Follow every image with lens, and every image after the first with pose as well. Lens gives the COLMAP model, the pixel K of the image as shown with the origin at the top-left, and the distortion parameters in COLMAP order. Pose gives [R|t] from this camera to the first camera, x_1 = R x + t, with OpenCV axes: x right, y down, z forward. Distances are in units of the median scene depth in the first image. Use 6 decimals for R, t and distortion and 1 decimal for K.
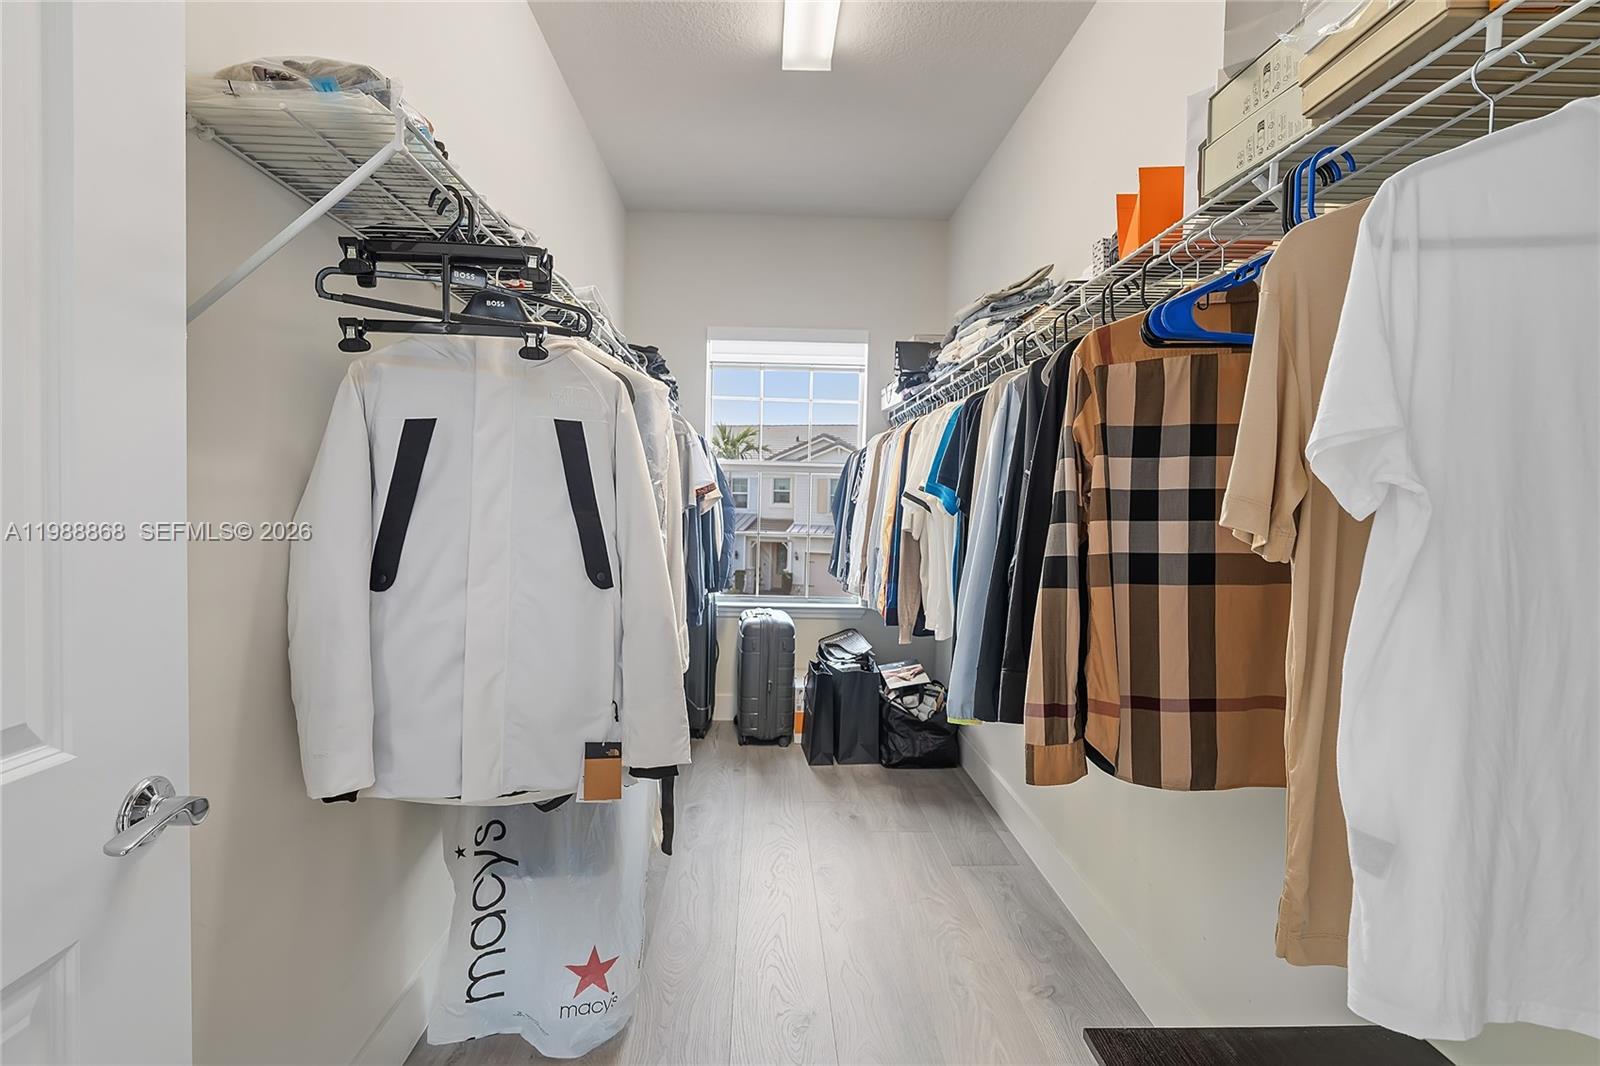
lens RADIAL K [[758.9, 0, 800.0], [0, 758.9, 533.0], [0, 0, 1]] dist [-0.000027, -0.000008]
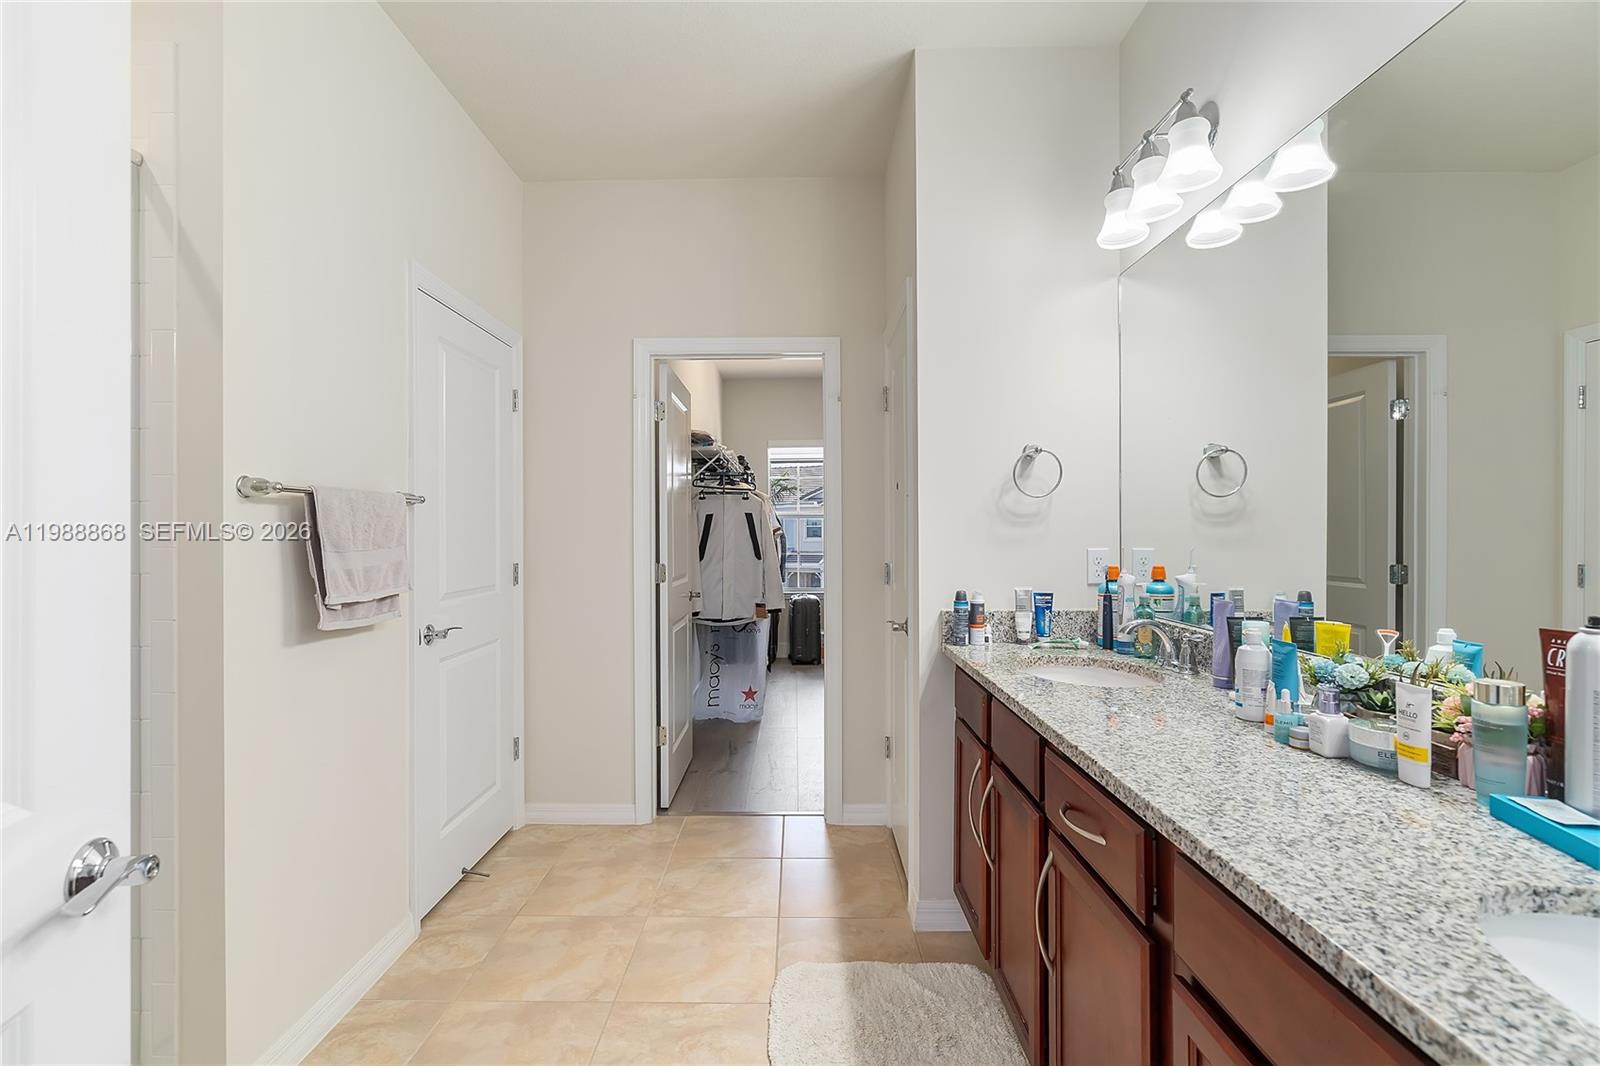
lens RADIAL K [[736.8, 0, 800.0], [0, 736.8, 533.0], [0, 0, 1]] dist [0.000009, -0.000003]
pose [[0.998544, -0.030492, -0.044495, 0.068567], [0.028407, 0.998502, -0.046754, 0.087599], [0.045854, 0.045422, 0.997915, -1.869778]]
